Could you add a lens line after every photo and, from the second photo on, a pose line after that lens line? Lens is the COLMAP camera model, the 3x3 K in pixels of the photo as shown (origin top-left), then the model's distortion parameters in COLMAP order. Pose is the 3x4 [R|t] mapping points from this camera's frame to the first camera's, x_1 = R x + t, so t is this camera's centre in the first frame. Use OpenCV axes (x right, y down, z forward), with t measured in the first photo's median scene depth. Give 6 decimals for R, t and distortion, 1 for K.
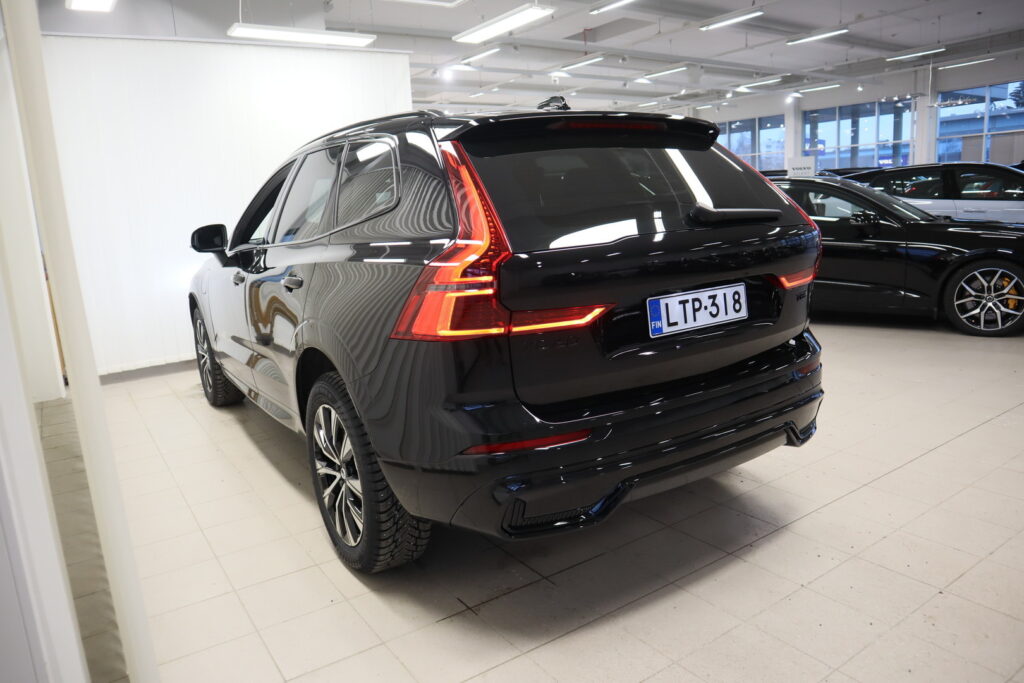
lens RADIAL K [[697.6, 0, 516.9], [0, 697.6, 335.1], [0, 0, 1]] dist [-0.057325, 0.007341]
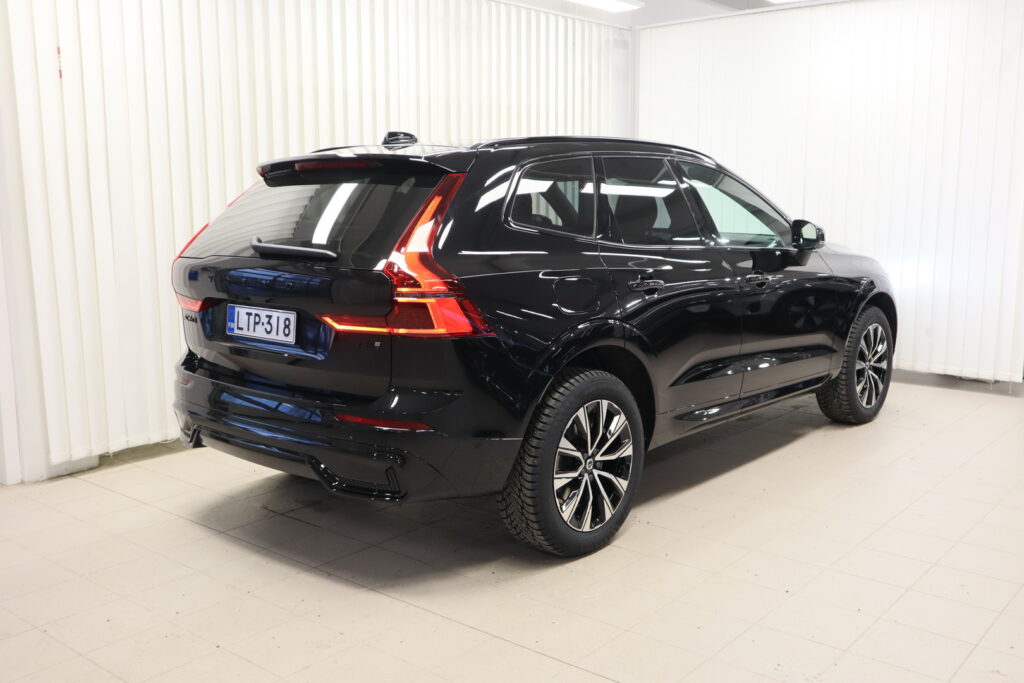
lens RADIAL K [[987.2, 0, 512.4], [0, 987.2, 342.1], [0, 0, 1]] dist [0.012219, 0.000000]
pose [[0.263535, 0.203780, -0.942880, 1.996771], [-0.180000, 0.970654, 0.159472, -0.357530], [0.947708, 0.127692, 0.292481, 0.915668]]
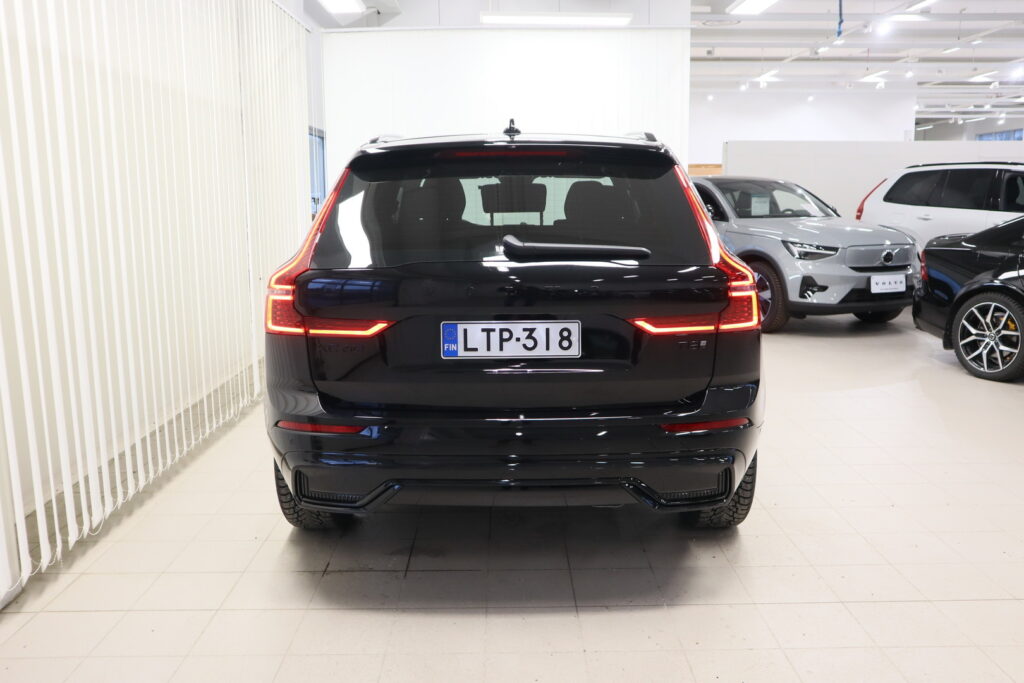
lens RADIAL K [[854.7, 0, 513.3], [0, 854.7, 342.6], [0, 0, 1]] dist [-0.006933, -0.003589]
pose [[0.833202, 0.139474, -0.535090, 0.930753], [-0.140126, 0.989338, 0.039682, -0.083035], [0.534920, 0.041916, 0.843862, -0.047680]]
